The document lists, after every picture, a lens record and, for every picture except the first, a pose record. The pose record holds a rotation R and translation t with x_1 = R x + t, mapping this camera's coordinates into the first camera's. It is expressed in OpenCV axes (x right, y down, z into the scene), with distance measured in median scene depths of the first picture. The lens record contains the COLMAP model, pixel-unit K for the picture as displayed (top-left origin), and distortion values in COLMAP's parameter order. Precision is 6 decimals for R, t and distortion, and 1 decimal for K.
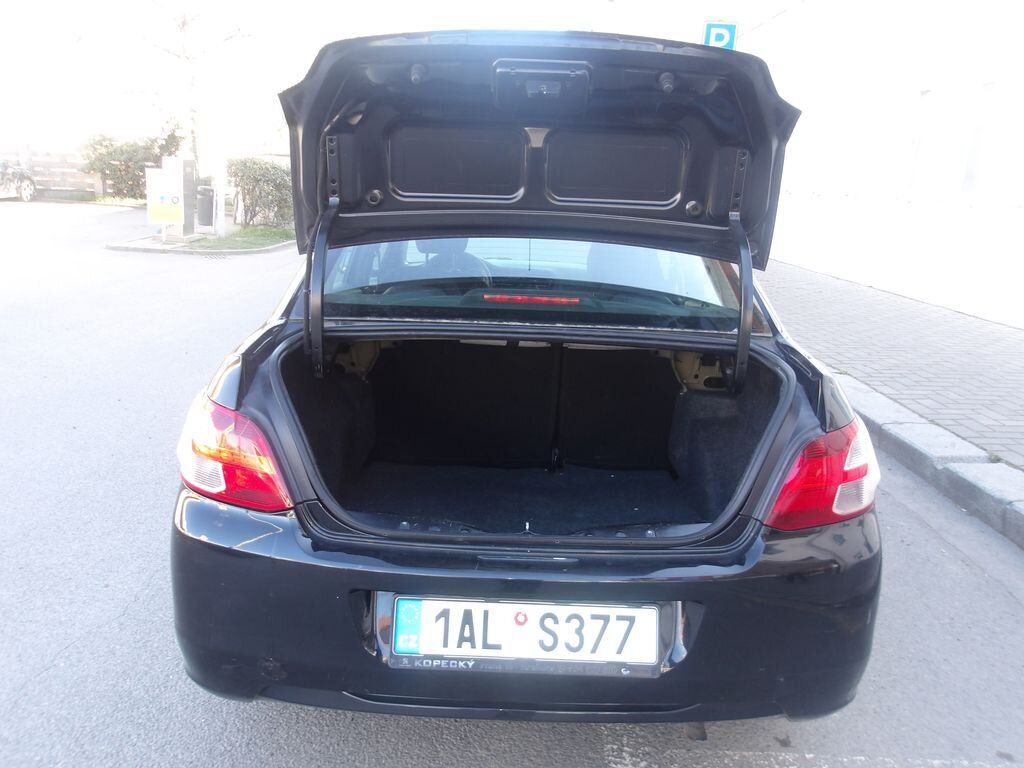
lens RADIAL K [[847.6, 0, 512.7], [0, 847.6, 378.3], [0, 0, 1]] dist [0.001636, 0.004569]
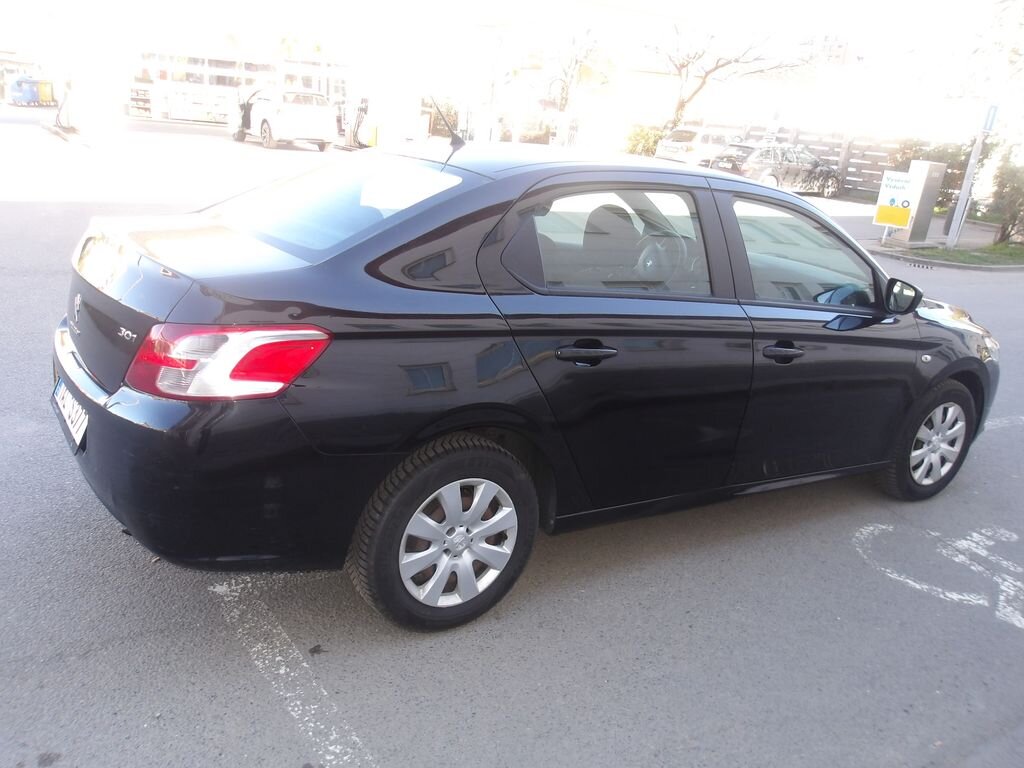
lens RADIAL K [[859.2, 0, 518.0], [0, 859.2, 345.7], [0, 0, 1]] dist [0.001139, 0.003095]
pose [[0.571455, 0.207637, -0.793931, 1.280509], [-0.246679, 0.966180, 0.075132, -0.094762], [0.782681, 0.152912, 0.603348, 0.488177]]
